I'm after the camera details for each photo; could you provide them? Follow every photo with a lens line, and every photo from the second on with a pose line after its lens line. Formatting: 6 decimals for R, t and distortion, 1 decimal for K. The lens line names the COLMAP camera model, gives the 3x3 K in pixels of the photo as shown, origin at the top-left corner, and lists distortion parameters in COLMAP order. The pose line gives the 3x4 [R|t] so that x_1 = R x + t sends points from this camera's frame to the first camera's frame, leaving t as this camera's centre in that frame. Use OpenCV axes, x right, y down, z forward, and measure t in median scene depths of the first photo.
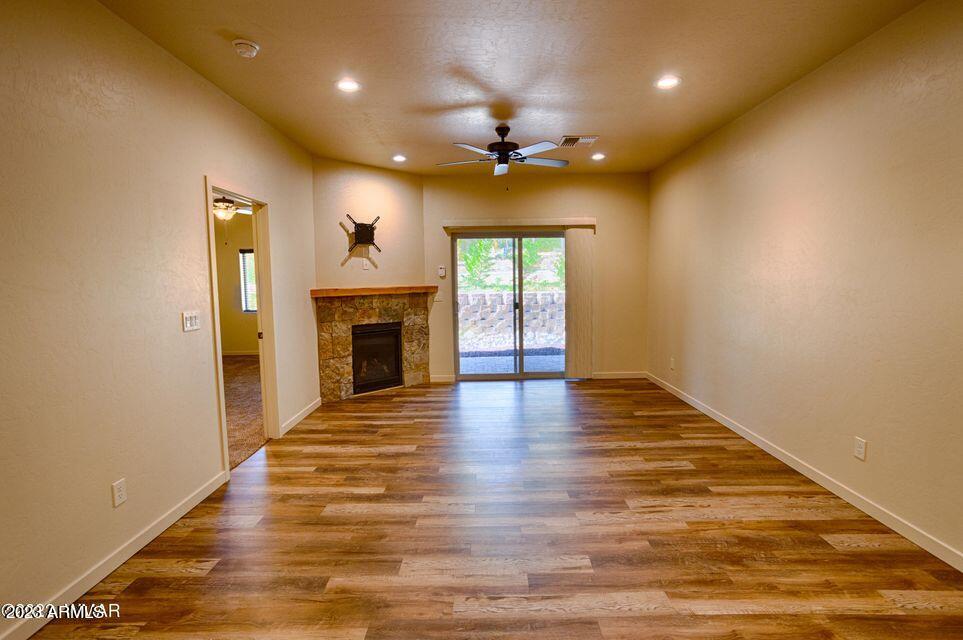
lens RADIAL K [[467.2, 0, 478.8], [0, 467.2, 328.5], [0, 0, 1]] dist [0.000528, 0.001790]
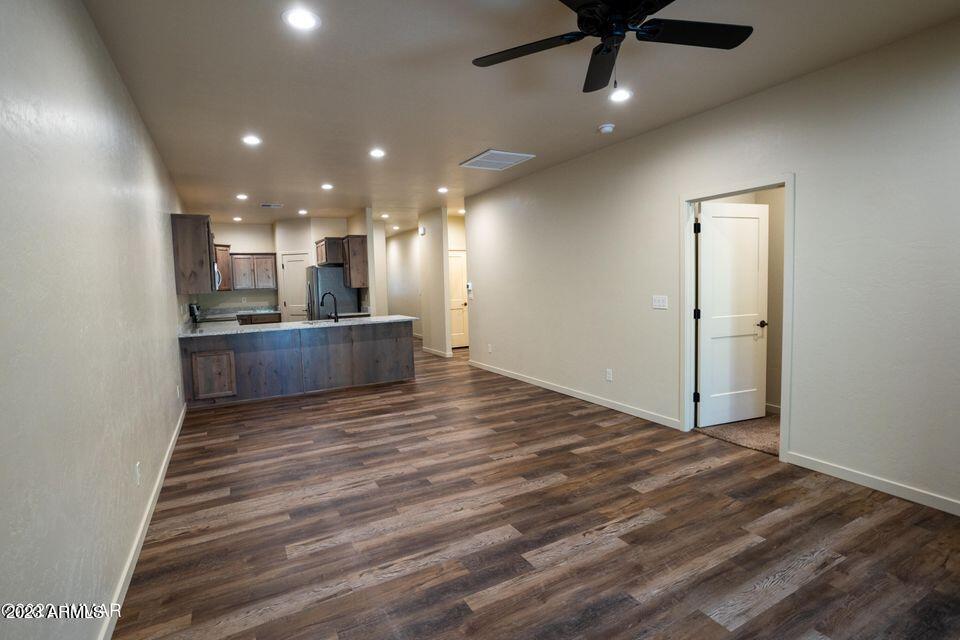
lens RADIAL K [[465.8, 0, 477.7], [0, 465.8, 314.5], [0, 0, 1]] dist [0.000528, 0.001790]
pose [[-0.873713, 0.073266, -0.480892, 0.645203], [-0.011503, 0.985204, 0.170999, -0.239658], [0.486305, 0.154936, -0.859943, 2.119732]]
